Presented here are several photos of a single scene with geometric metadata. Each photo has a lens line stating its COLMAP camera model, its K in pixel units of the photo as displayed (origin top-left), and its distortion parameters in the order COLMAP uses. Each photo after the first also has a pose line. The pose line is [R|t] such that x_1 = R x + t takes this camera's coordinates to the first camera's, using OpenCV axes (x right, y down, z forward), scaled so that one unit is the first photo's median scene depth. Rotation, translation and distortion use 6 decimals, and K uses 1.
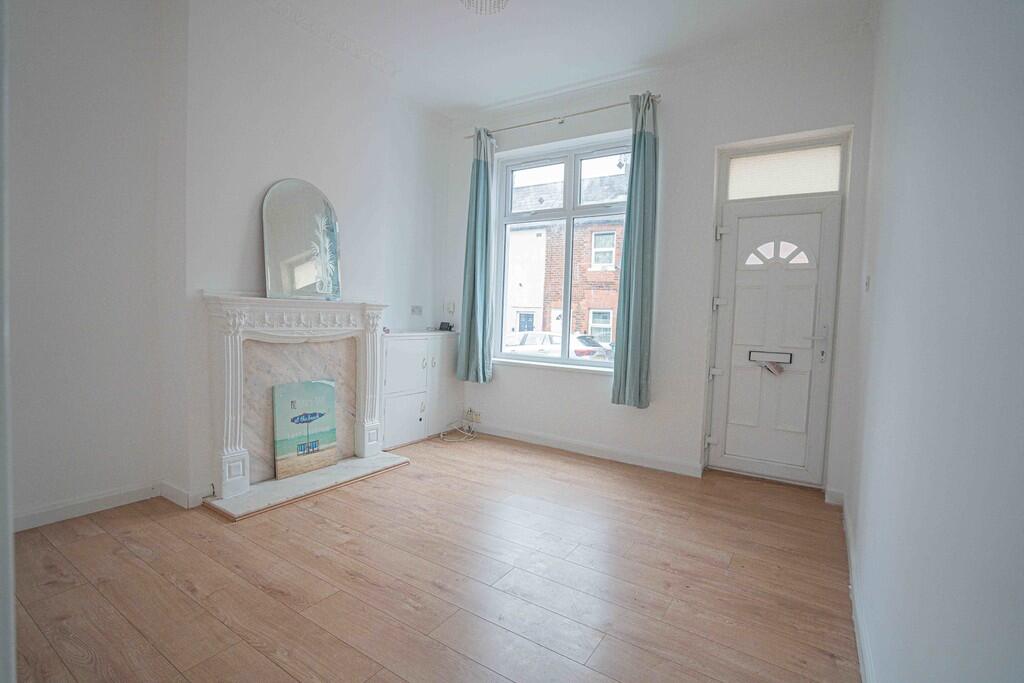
lens RADIAL K [[475.5, 0, 515.1], [0, 475.5, 335.2], [0, 0, 1]] dist [-0.000745, 0.003491]
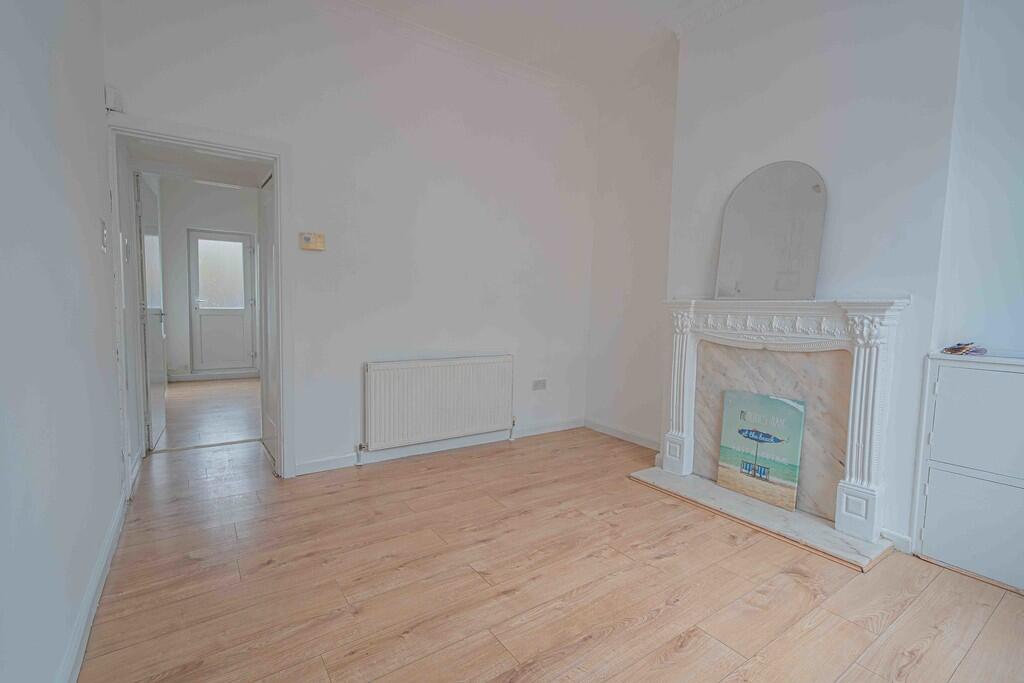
lens RADIAL K [[475.5, 0, 508.6], [0, 475.5, 337.2], [0, 0, 1]] dist [-0.000745, 0.003491]
pose [[-0.384164, 0.012971, -0.923174, 0.537973], [-0.076966, 0.995971, 0.046022, -0.011320], [0.920051, 0.088733, -0.381618, 0.894287]]
